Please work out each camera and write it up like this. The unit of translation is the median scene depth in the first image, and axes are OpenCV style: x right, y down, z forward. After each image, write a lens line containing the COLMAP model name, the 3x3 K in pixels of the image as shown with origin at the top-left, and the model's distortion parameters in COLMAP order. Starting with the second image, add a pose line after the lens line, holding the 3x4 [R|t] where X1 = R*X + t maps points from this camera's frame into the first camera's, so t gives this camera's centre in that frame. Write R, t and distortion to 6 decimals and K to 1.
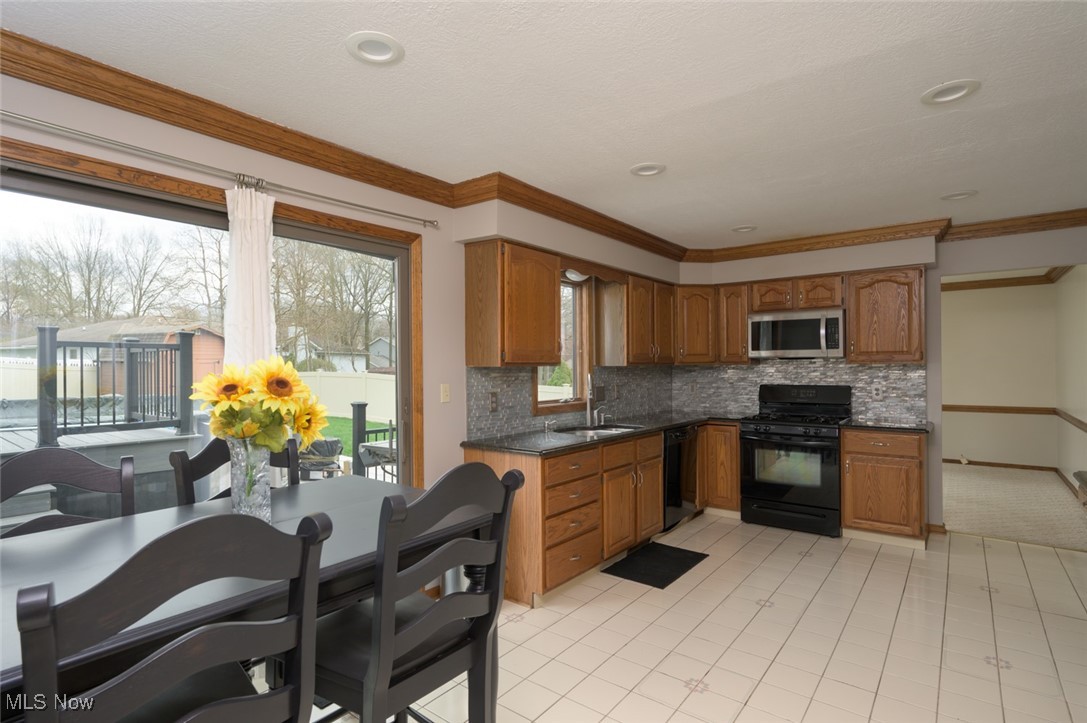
lens RADIAL K [[538.3, 0, 550.1], [0, 538.3, 363.1], [0, 0, 1]] dist [-0.002810, 0.001588]
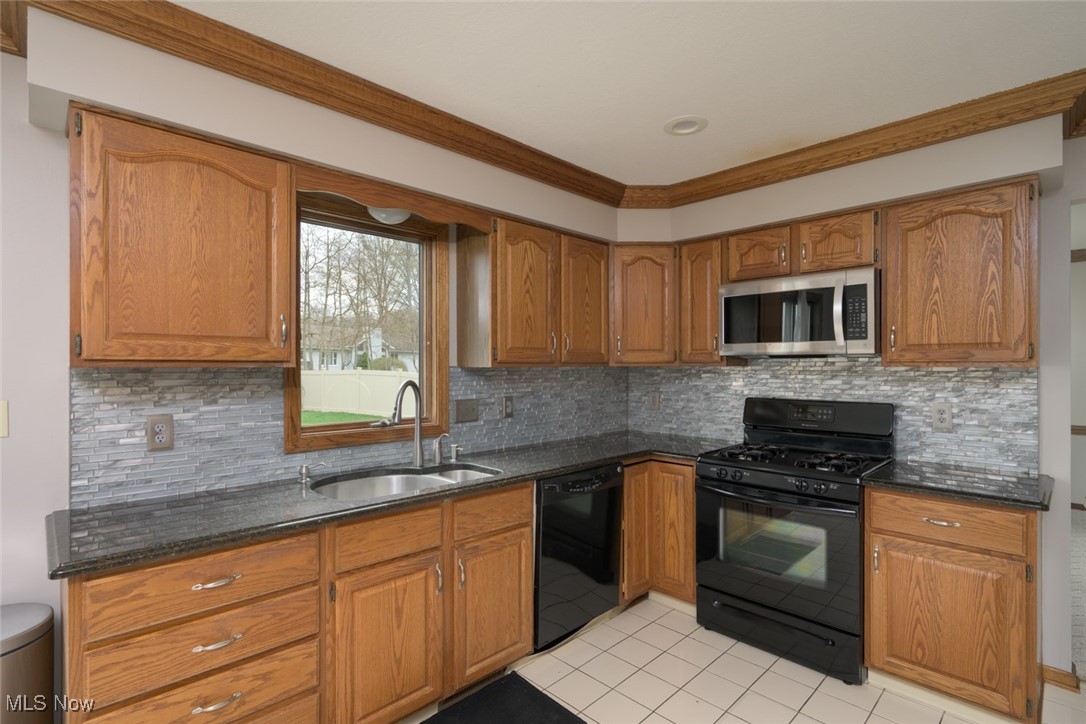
lens RADIAL K [[537.8, 0, 536.3], [0, 537.8, 363.8], [0, 0, 1]] dist [-0.002810, 0.001588]
pose [[0.991962, 0.006020, -0.126392, 0.261193], [-0.005684, 0.999979, 0.003021, -0.000816], [0.126407, -0.002278, 0.991976, 0.392728]]
